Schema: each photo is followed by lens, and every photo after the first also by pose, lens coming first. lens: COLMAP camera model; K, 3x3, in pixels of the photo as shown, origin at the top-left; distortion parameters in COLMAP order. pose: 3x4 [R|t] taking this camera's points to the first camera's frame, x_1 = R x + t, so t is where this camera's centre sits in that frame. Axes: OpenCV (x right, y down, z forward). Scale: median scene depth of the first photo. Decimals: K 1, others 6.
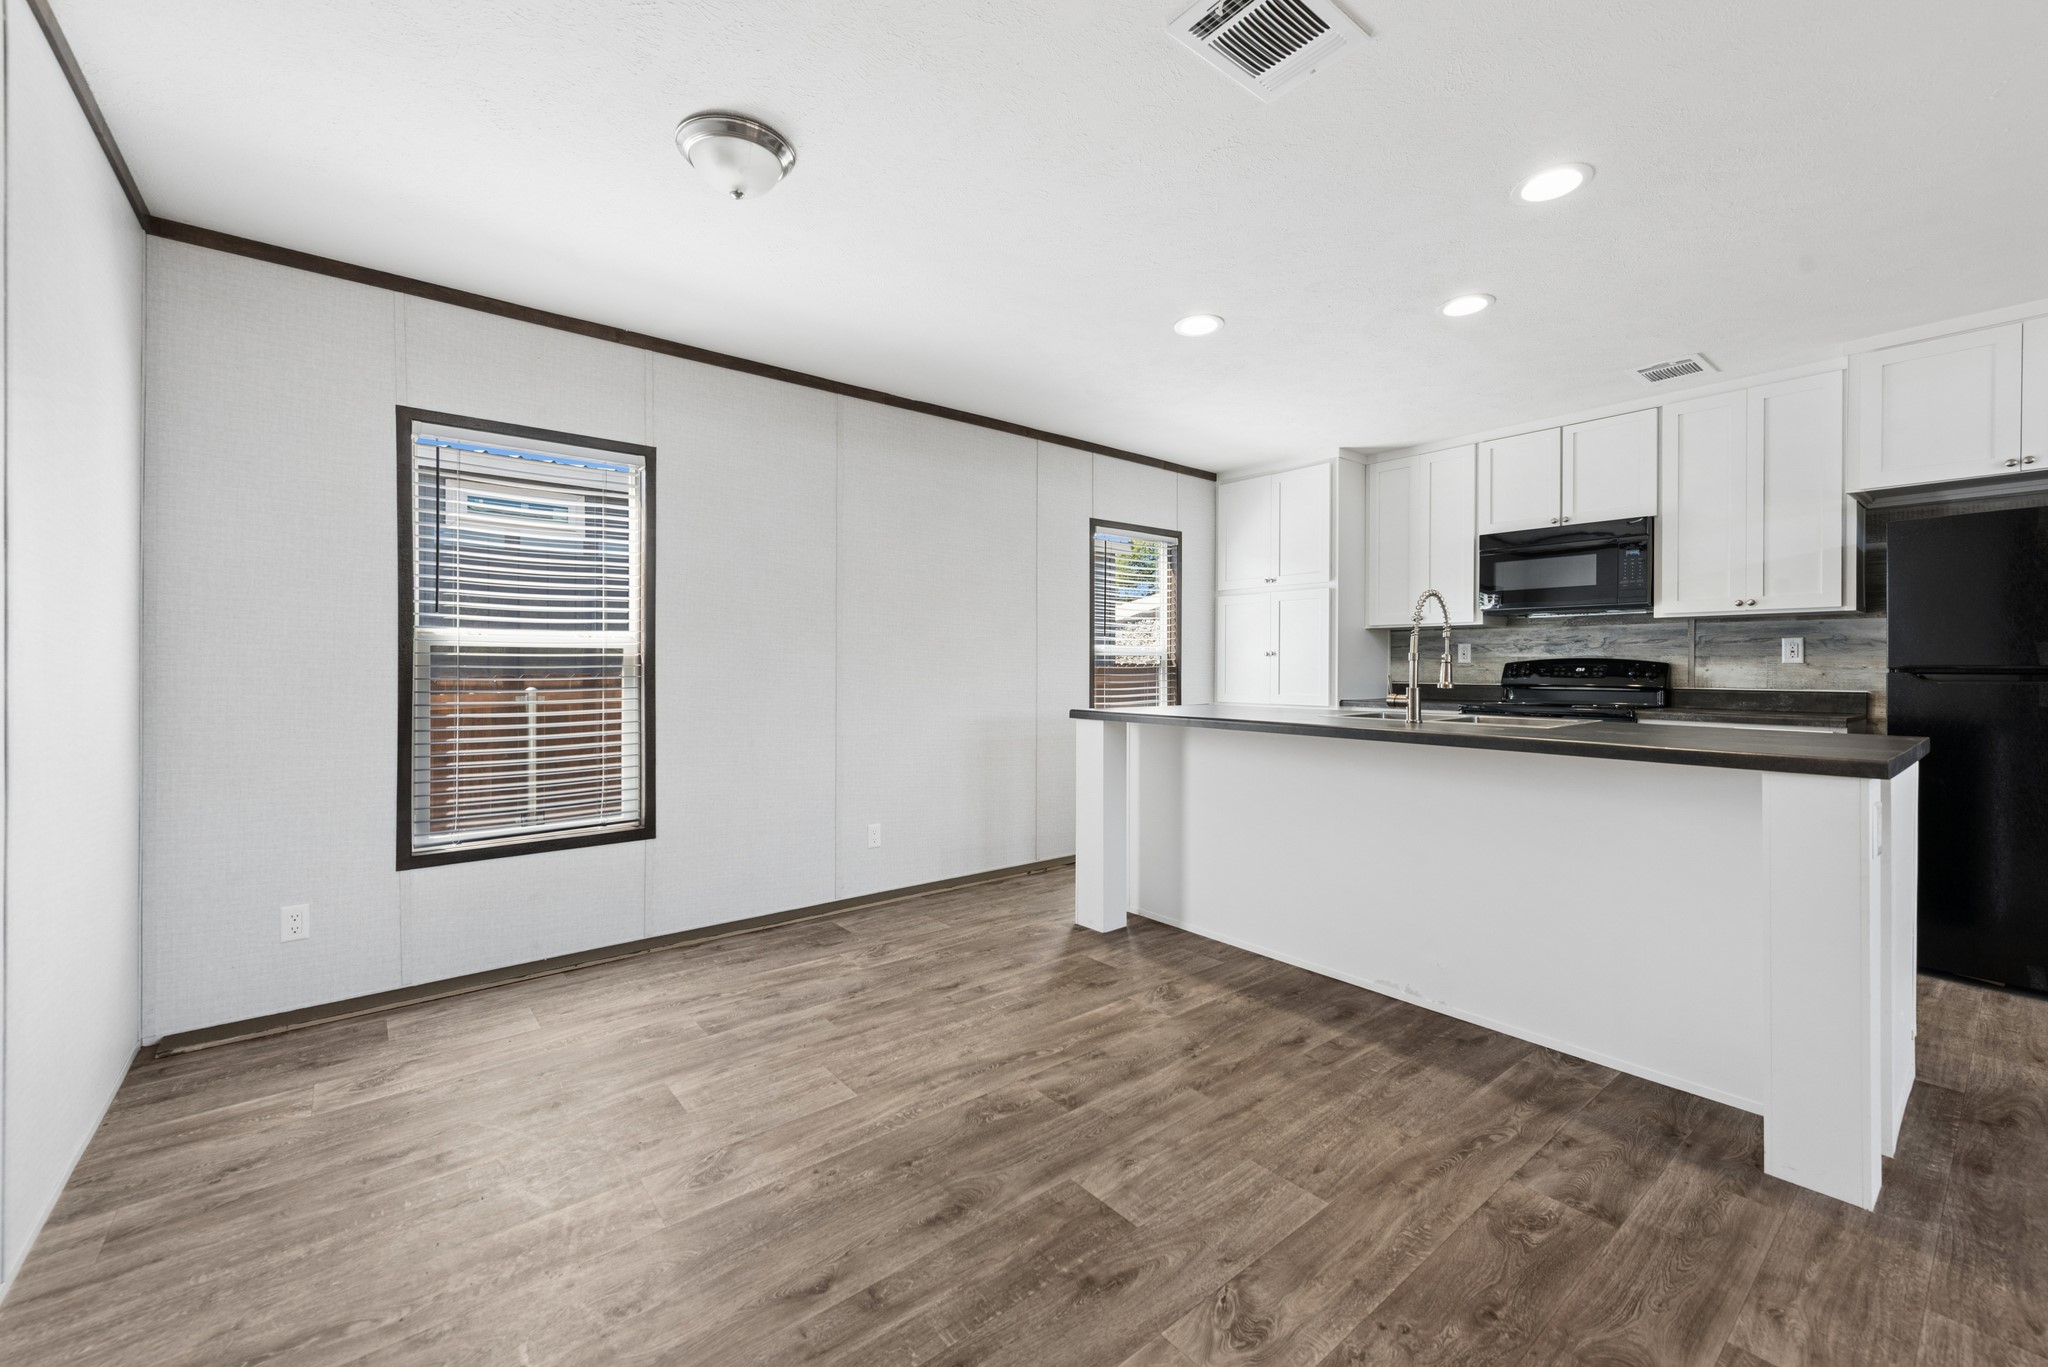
lens RADIAL K [[807.8, 0, 1017.4], [0, 807.8, 678.3], [0, 0, 1]] dist [0.010811, -0.003533]
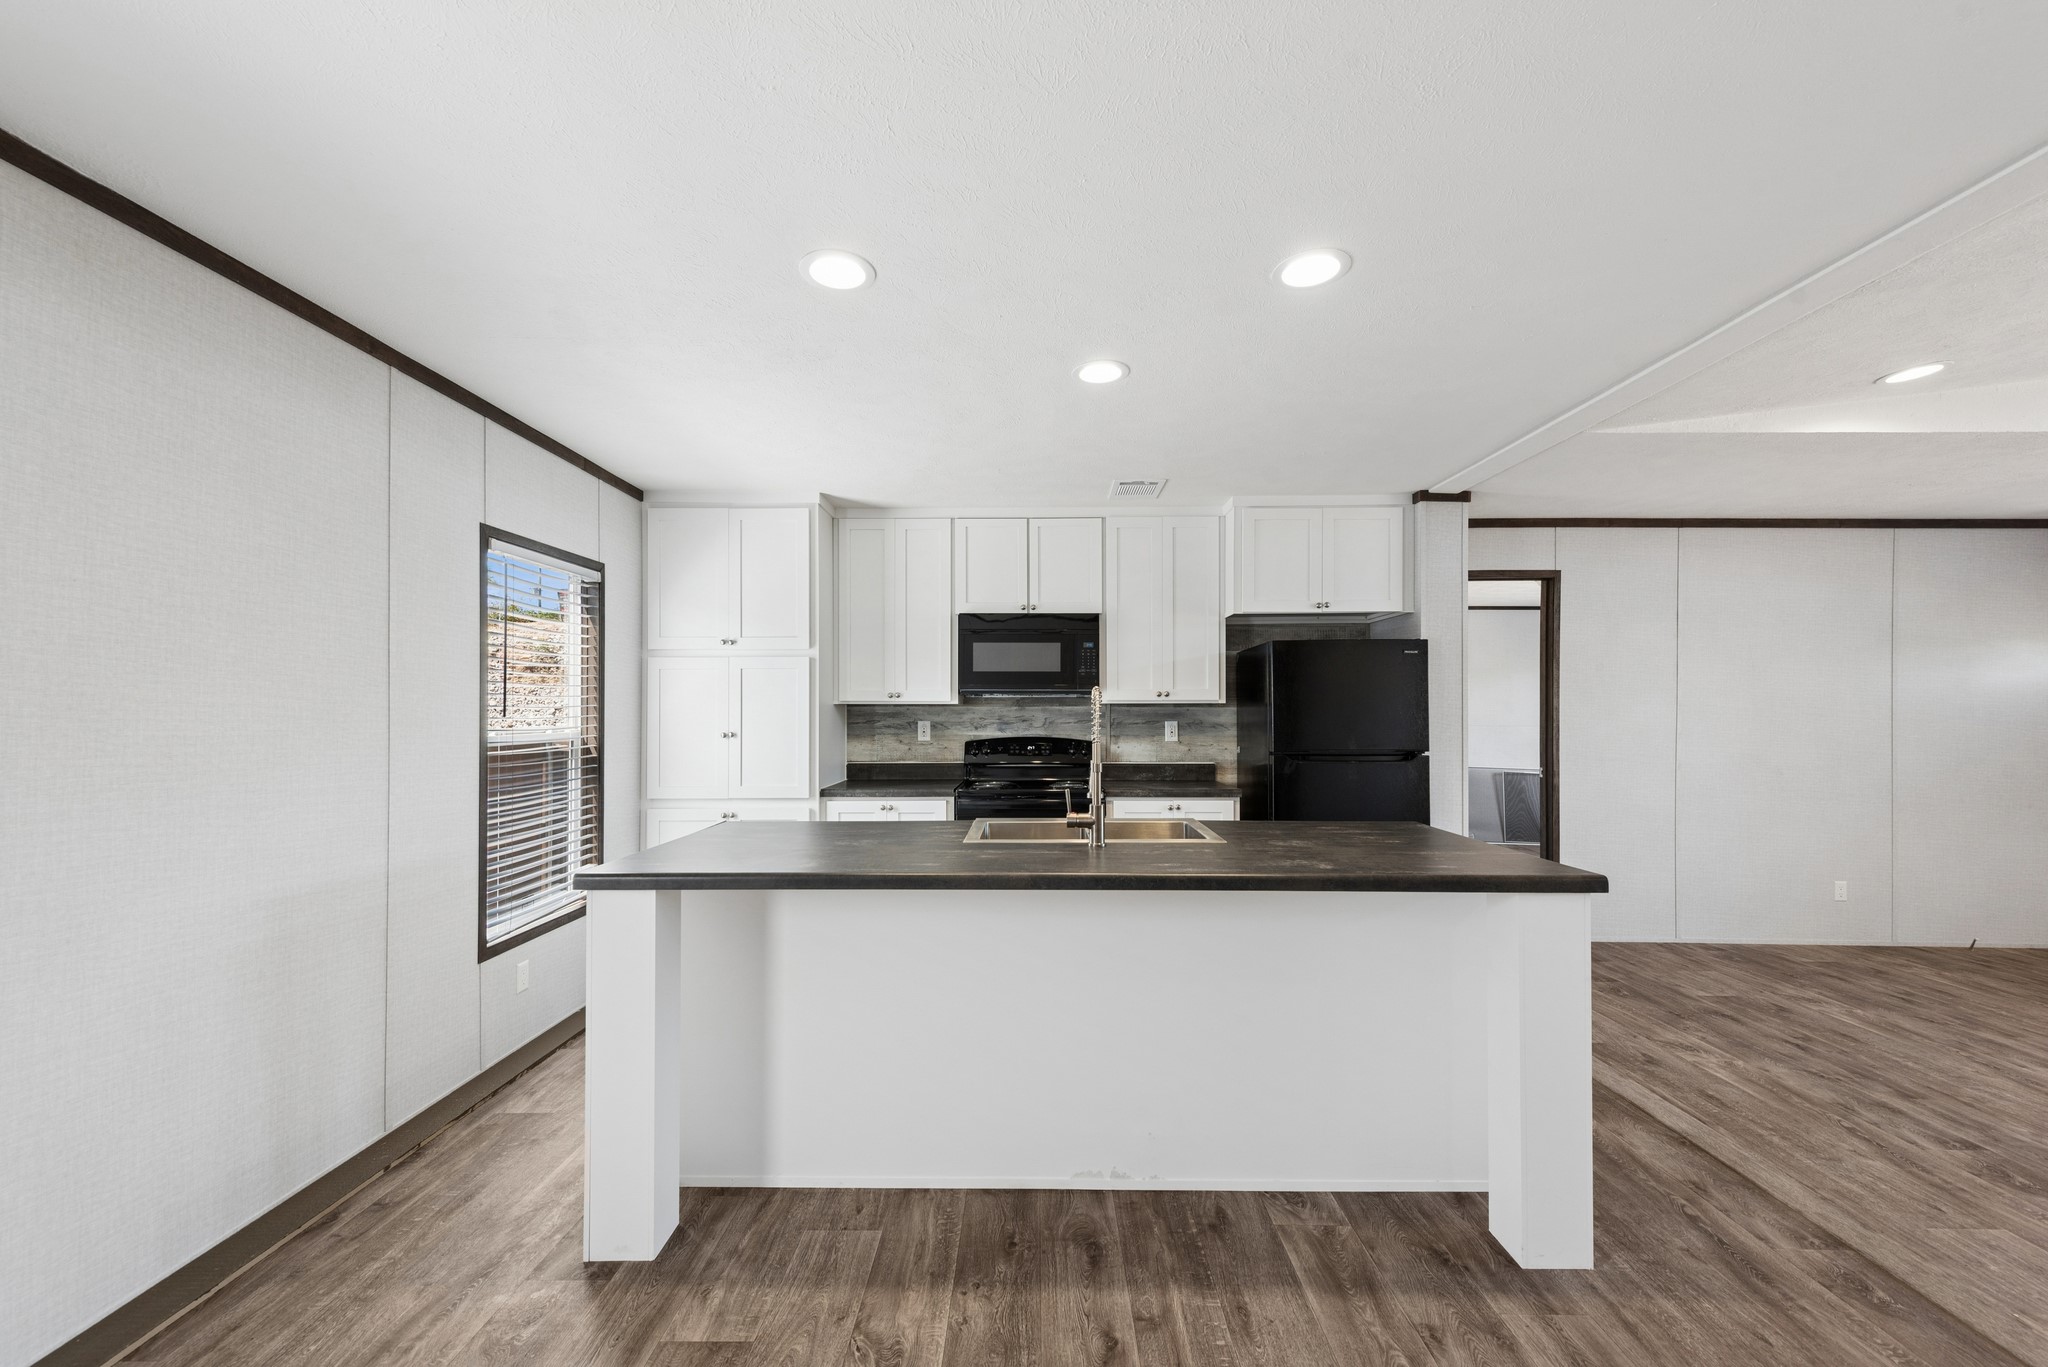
lens RADIAL K [[807.8, 0, 1024.1], [0, 807.8, 714.4], [0, 0, 1]] dist [0.010811, -0.003533]
pose [[0.640281, -0.006256, 0.768115, -0.153771], [0.015619, 0.999866, -0.004875, -0.060278], [-0.767982, 0.015118, 0.640293, 0.395061]]
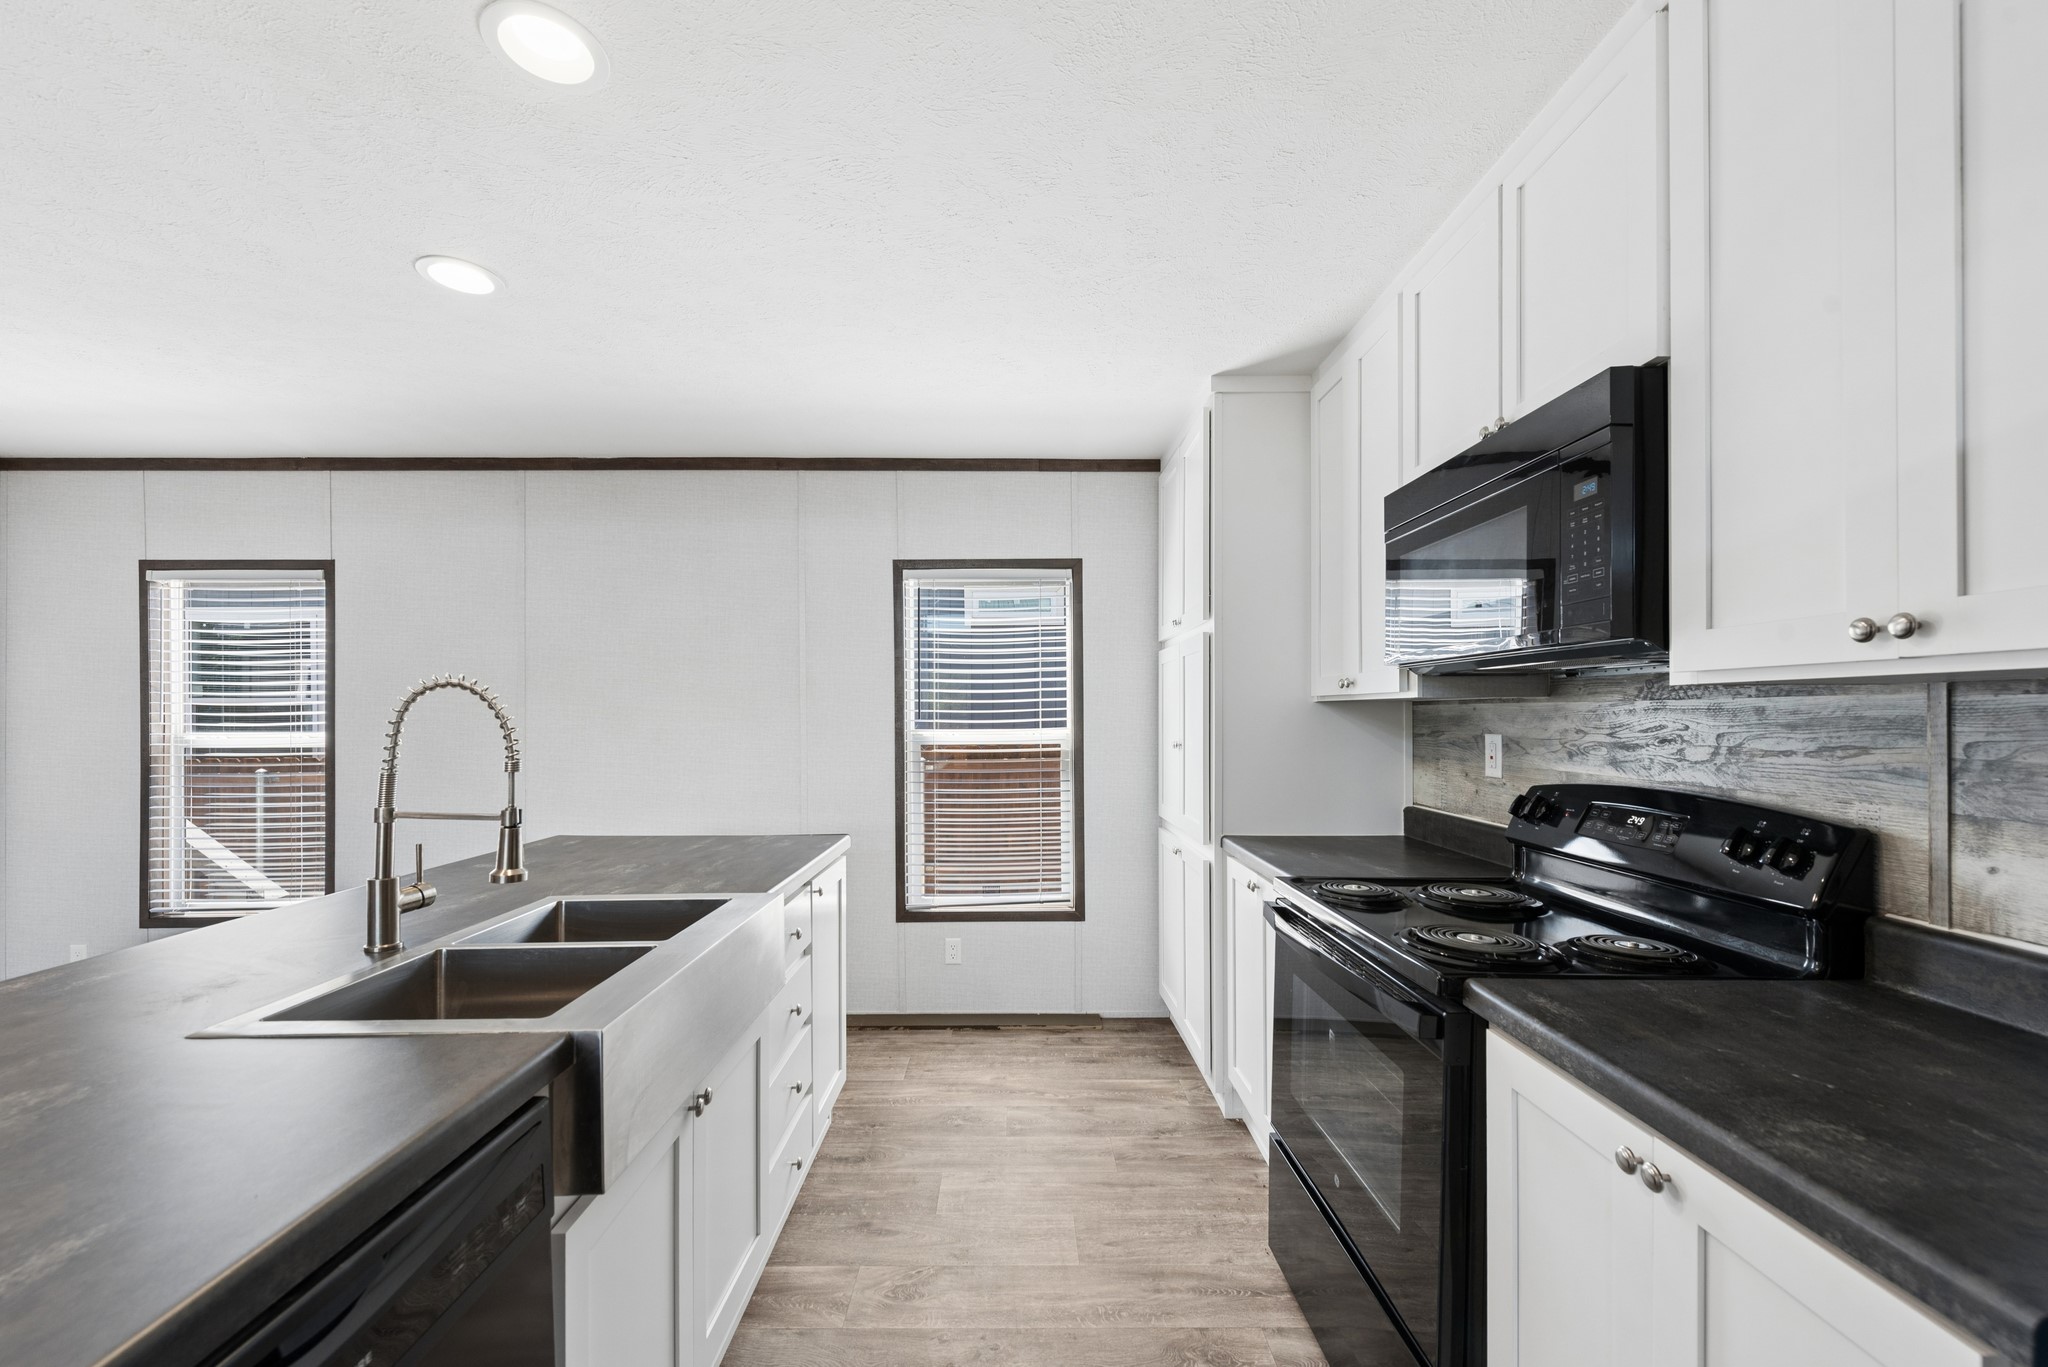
lens RADIAL K [[807.8, 0, 1021.9], [0, 807.8, 726.0], [0, 0, 1]] dist [0.010811, -0.003533]
pose [[0.786971, 0.003112, -0.616982, 0.848045], [-0.003848, 0.999993, 0.000136, -0.063251], [0.616978, 0.002268, 0.786977, 0.659094]]
